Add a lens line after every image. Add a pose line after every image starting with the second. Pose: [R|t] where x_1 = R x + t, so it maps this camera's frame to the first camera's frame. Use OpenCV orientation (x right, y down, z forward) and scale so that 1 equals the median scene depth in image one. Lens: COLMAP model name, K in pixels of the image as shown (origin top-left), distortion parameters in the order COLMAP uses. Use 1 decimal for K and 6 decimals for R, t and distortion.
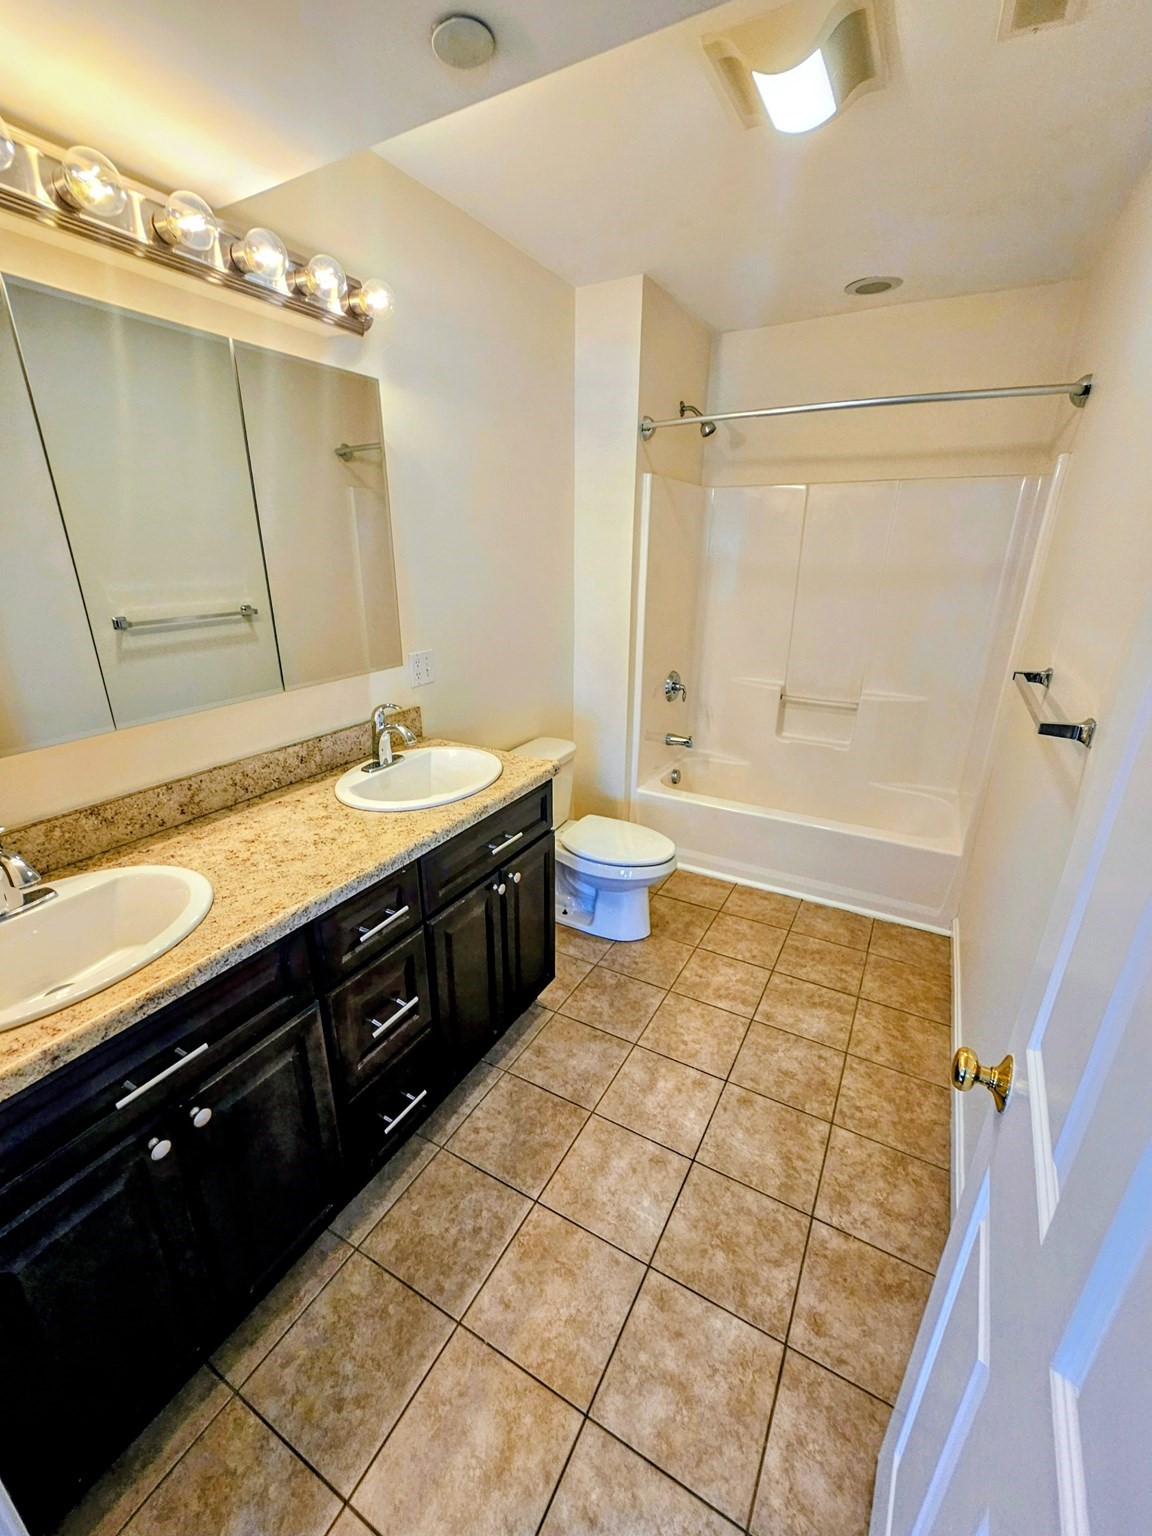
lens RADIAL K [[637.5, 0, 559.2], [0, 637.5, 773.1], [0, 0, 1]] dist [-0.000410, 0.000449]
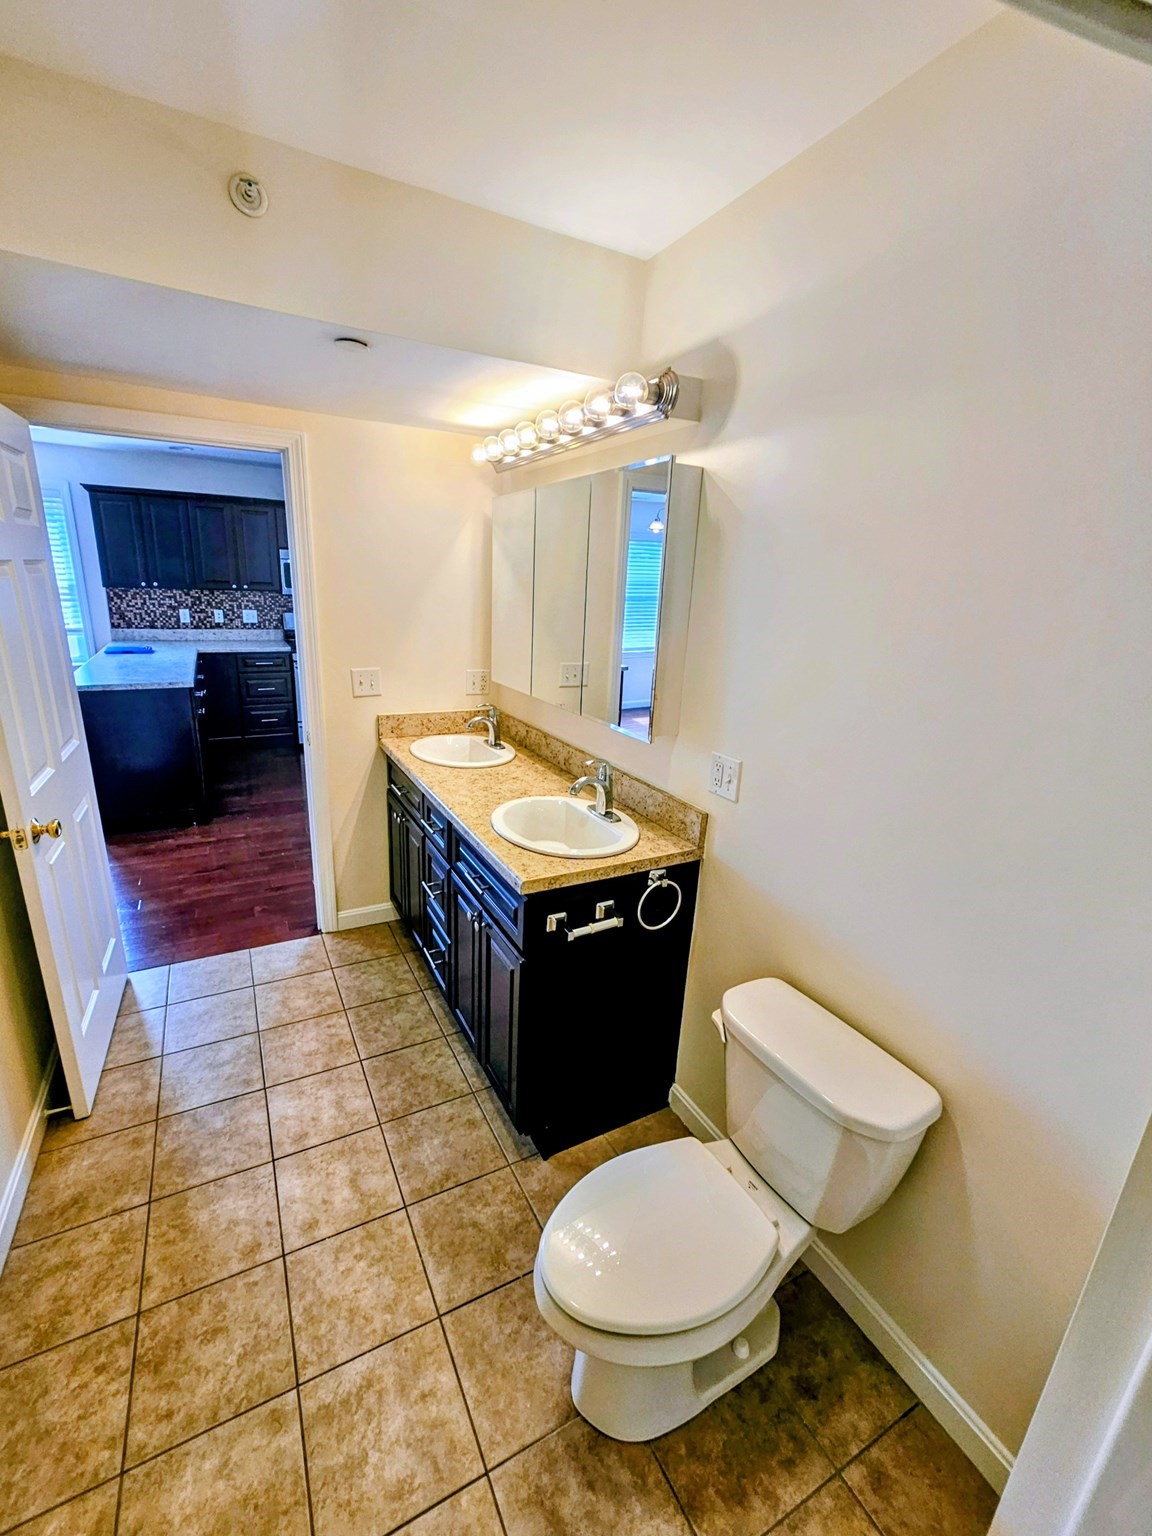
lens RADIAL K [[637.5, 0, 559.2], [0, 637.5, 773.1], [0, 0, 1]] dist [-0.000410, 0.000449]
pose [[-0.530666, 0.223926, -0.817466, 0.634284], [-0.327849, 0.835167, 0.441601, -0.530063], [0.781606, 0.502348, -0.369781, 1.333206]]
